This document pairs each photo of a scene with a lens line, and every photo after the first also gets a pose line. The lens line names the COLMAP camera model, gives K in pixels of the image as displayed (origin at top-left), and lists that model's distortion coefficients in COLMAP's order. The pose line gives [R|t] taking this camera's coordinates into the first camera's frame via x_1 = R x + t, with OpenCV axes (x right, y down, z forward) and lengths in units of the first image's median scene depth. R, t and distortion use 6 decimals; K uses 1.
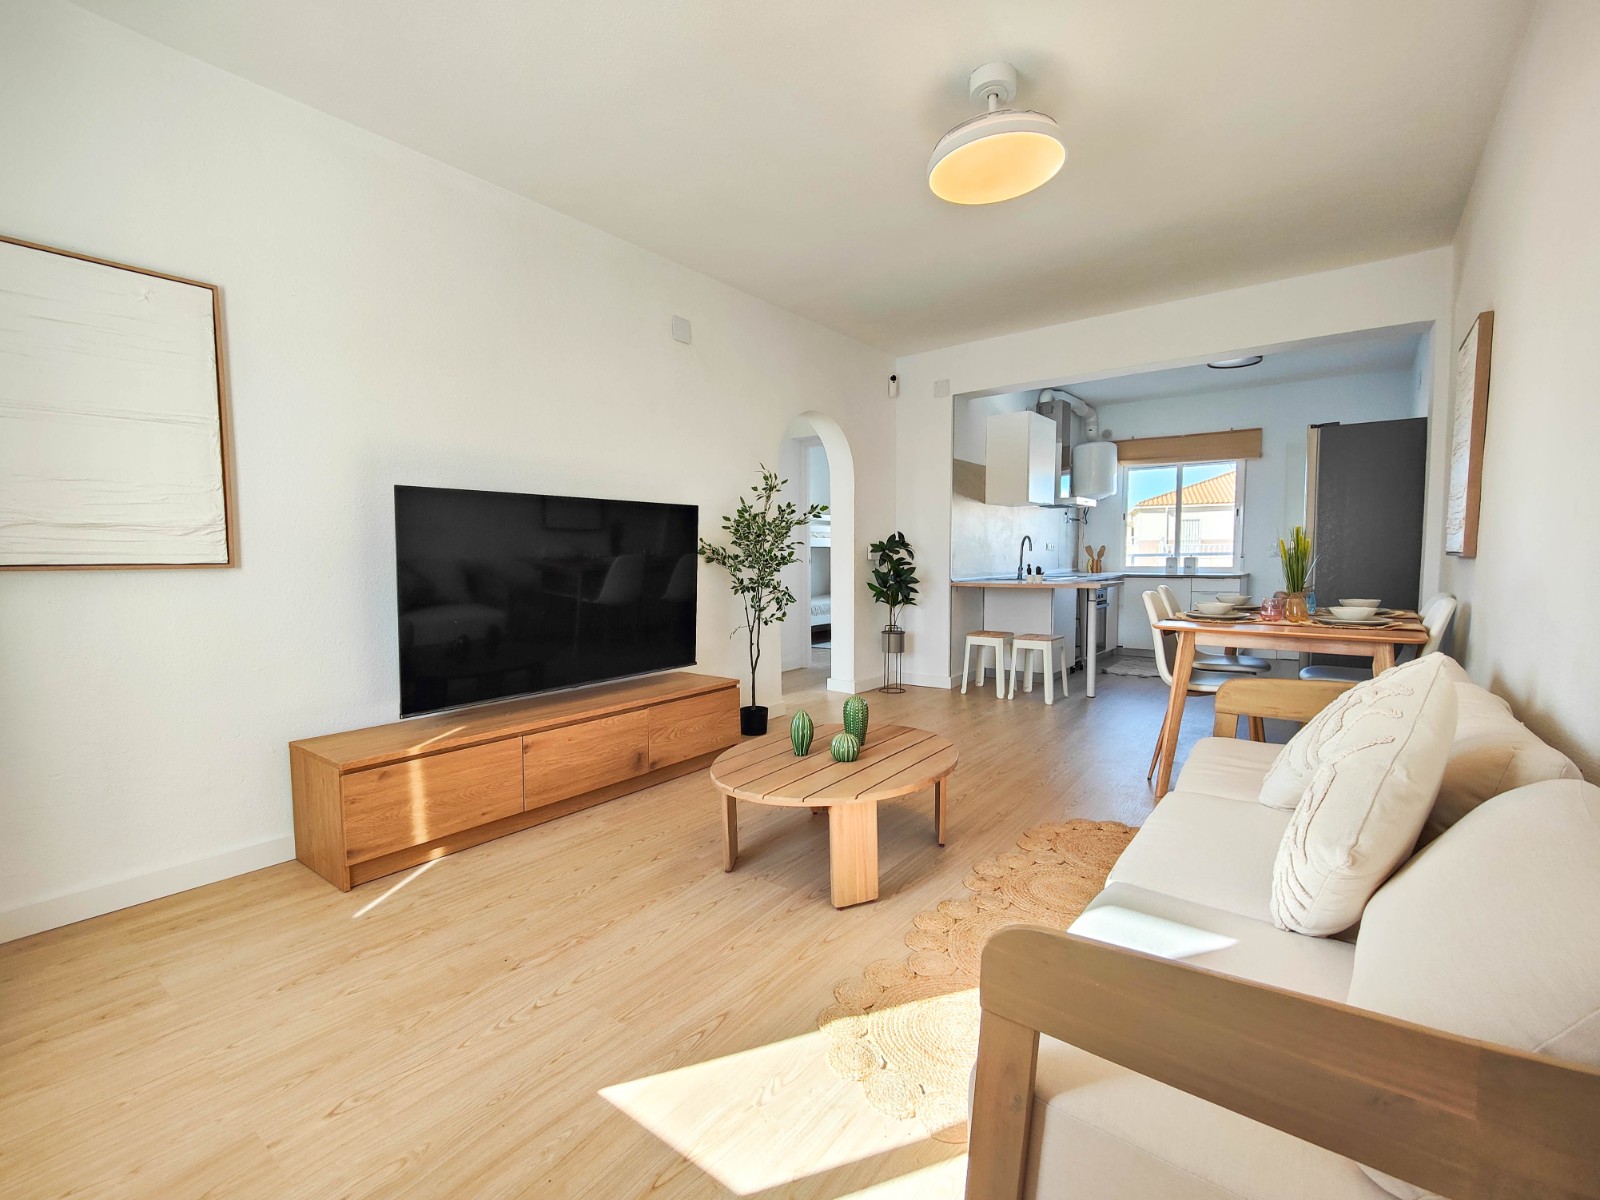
lens RADIAL K [[705.6, 0, 806.4], [0, 705.6, 607.9], [0, 0, 1]] dist [0.026723, -0.017221]
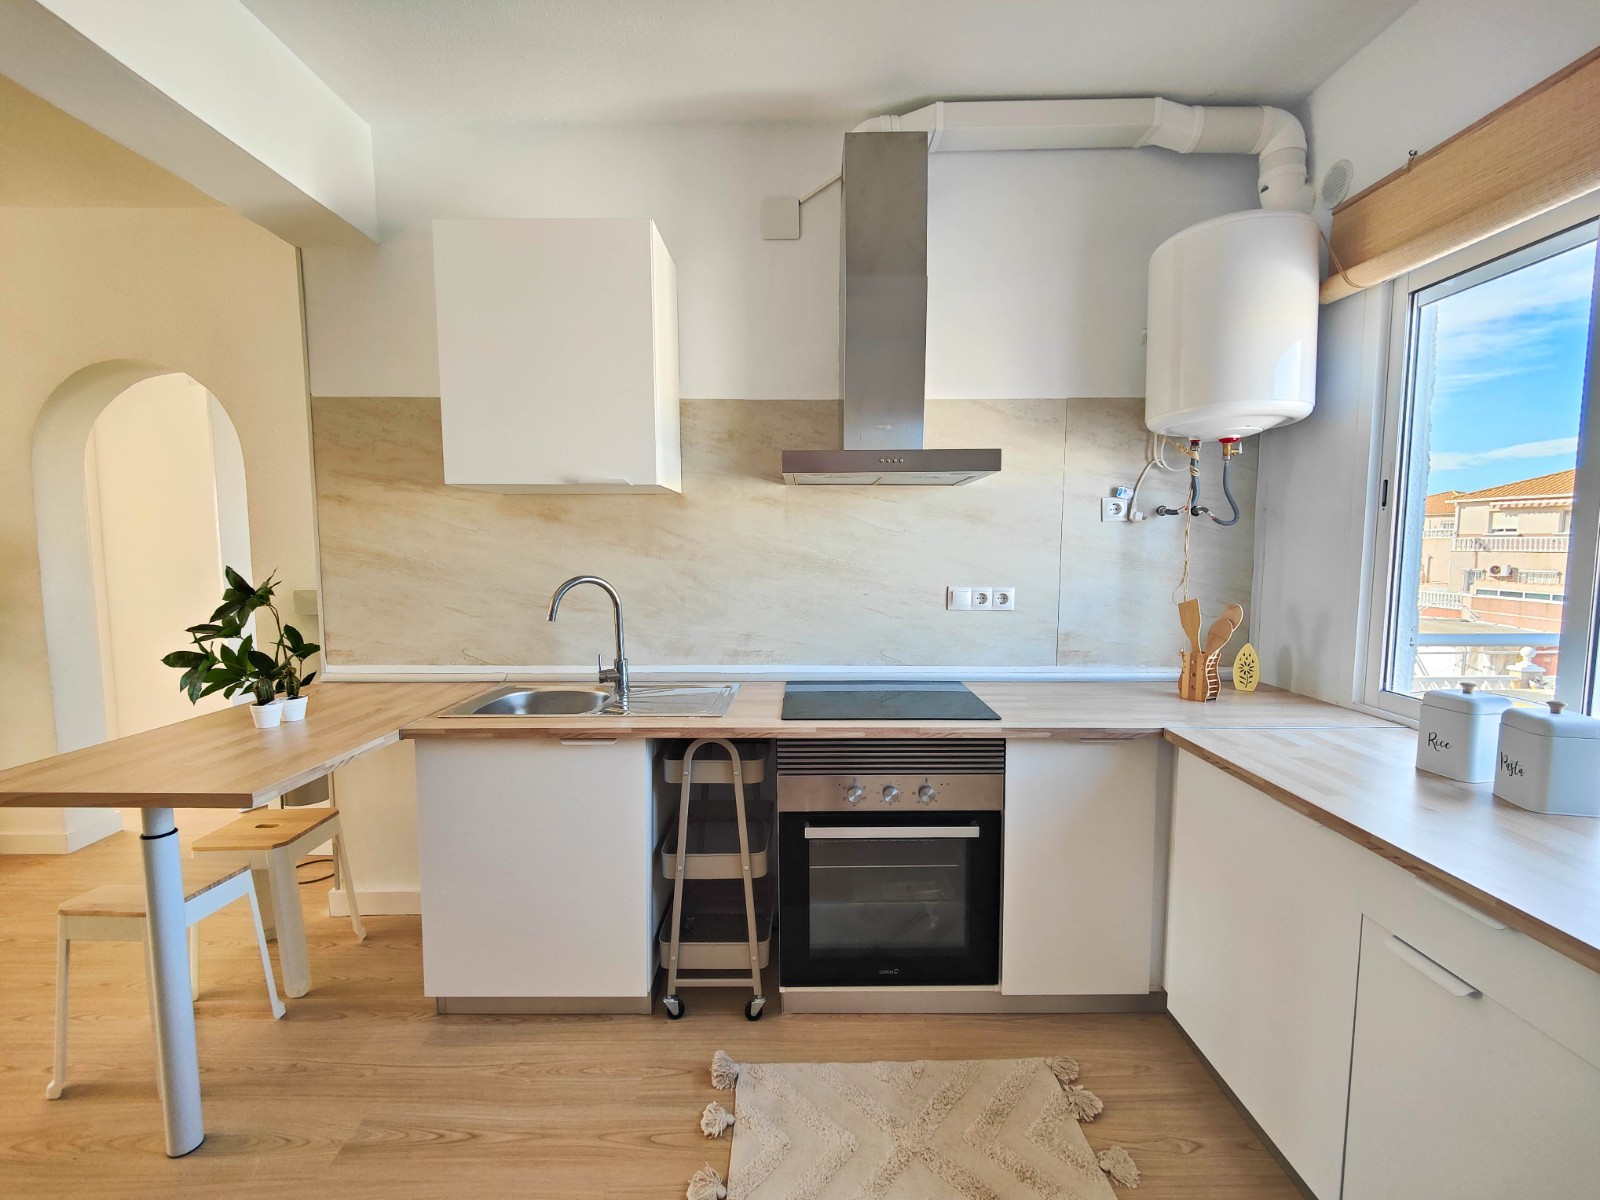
lens RADIAL K [[705.6, 0, 806.4], [0, 705.6, 607.9], [0, 0, 1]] dist [0.026723, -0.017221]
pose [[0.604582, 0.077078, -0.792805, 0.746135], [-0.064474, 0.996777, 0.047741, -0.125299], [0.793929, 0.022252, 0.607603, 0.987465]]
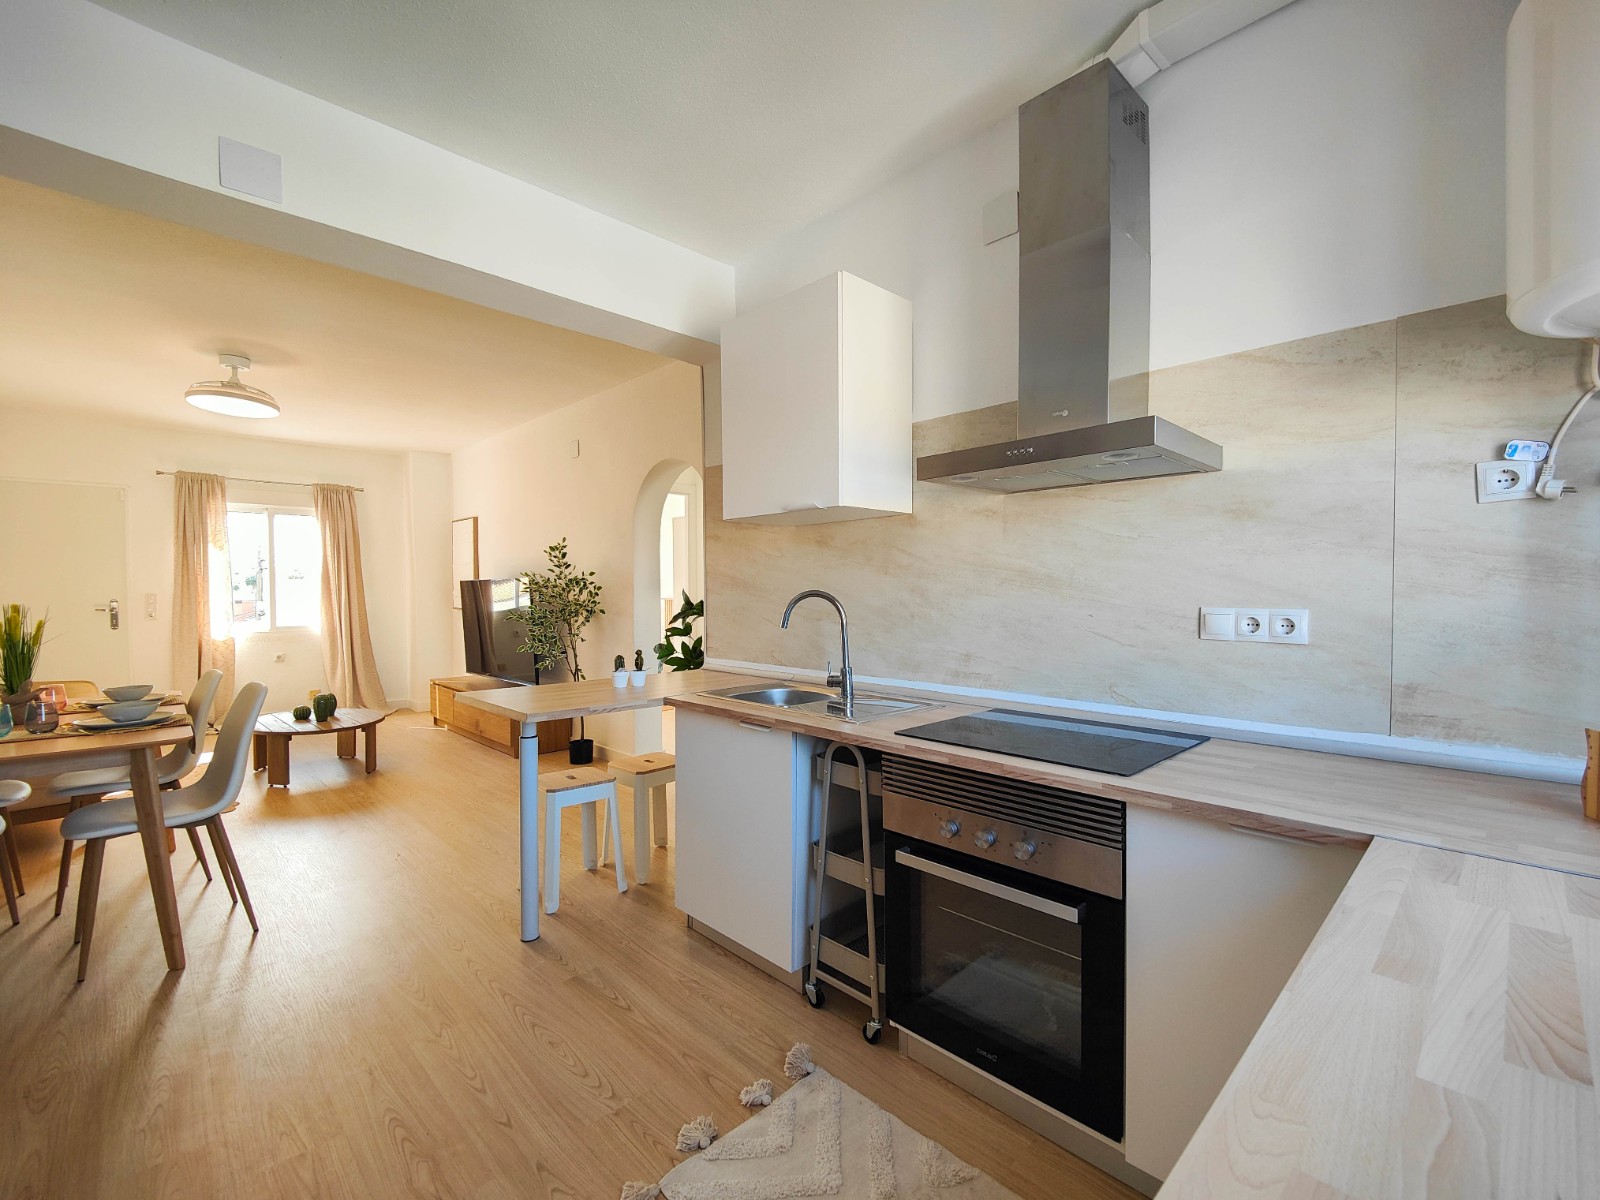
lens RADIAL K [[705.6, 0, 806.4], [0, 705.6, 607.9], [0, 0, 1]] dist [0.026723, -0.017221]
pose [[-0.149763, 0.031956, -0.988205, 0.804130], [-0.070276, 0.996606, 0.042878, -0.124367], [0.986221, 0.075869, -0.147009, 1.192739]]
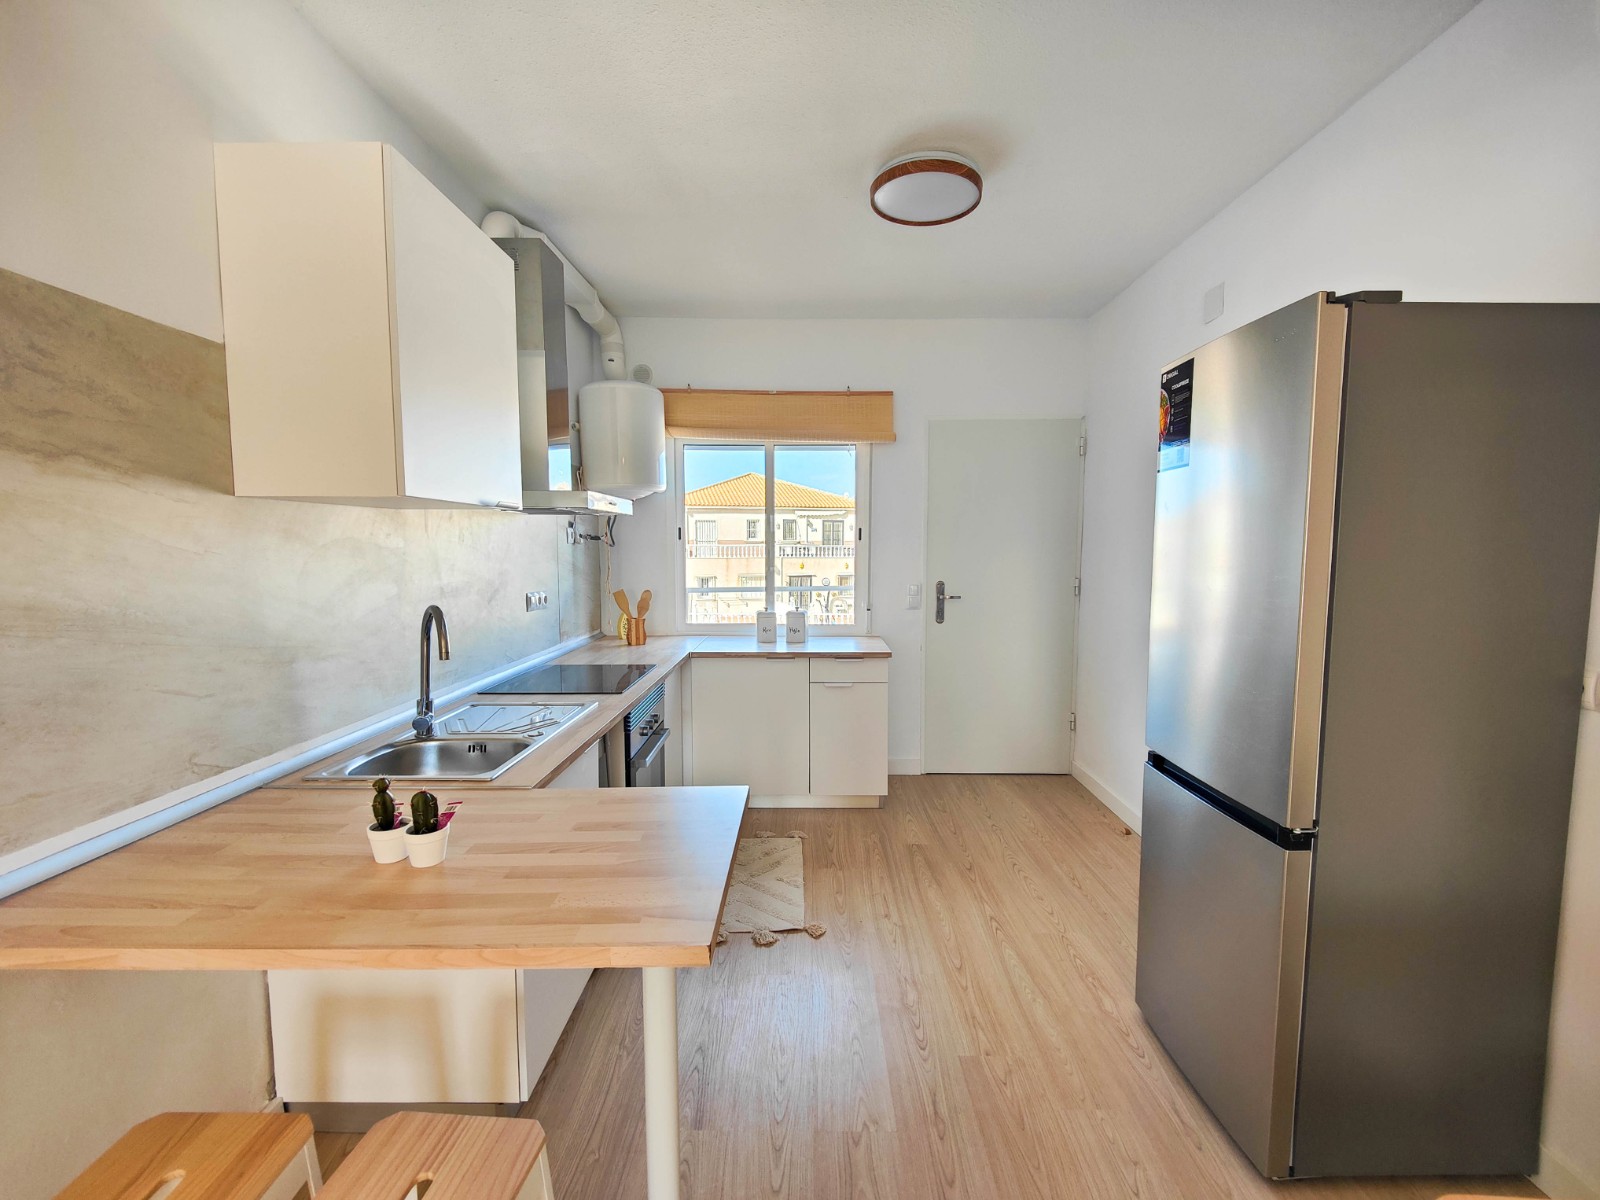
lens RADIAL K [[697.7, 0, 805.9], [0, 697.7, 608.2], [0, 0, 1]] dist [0.024778, -0.015893]
pose [[0.799385, -0.045720, 0.599077, 0.293902], [0.039251, 0.998944, 0.023863, -0.116053], [-0.599536, 0.004439, 0.800336, 0.746037]]
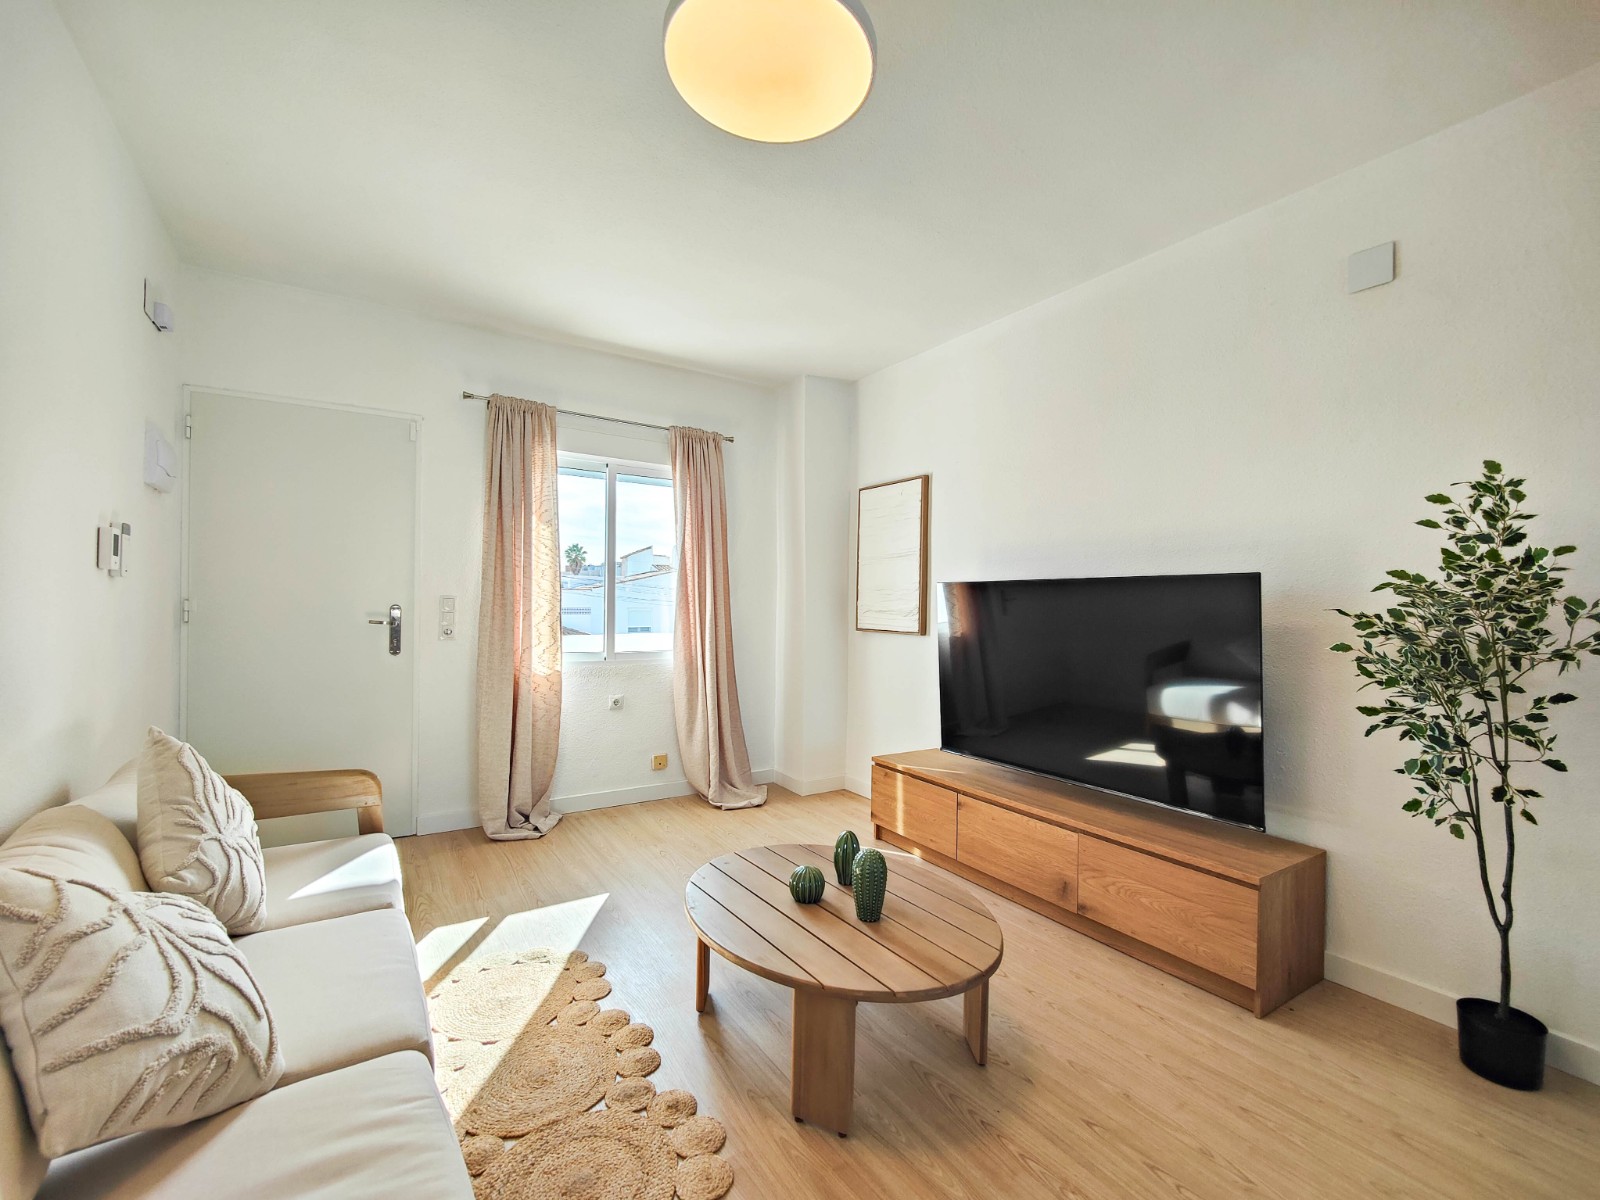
lens RADIAL K [[708.7, 0, 827.3], [0, 708.7, 608.5], [0, 0, 1]] dist [0.024579, -0.017486]
pose [[-0.324092, 0.008049, -0.945991, 0.375299], [-0.084415, 0.995729, 0.037393, -0.070502], [0.942252, 0.091974, -0.322028, 0.571269]]
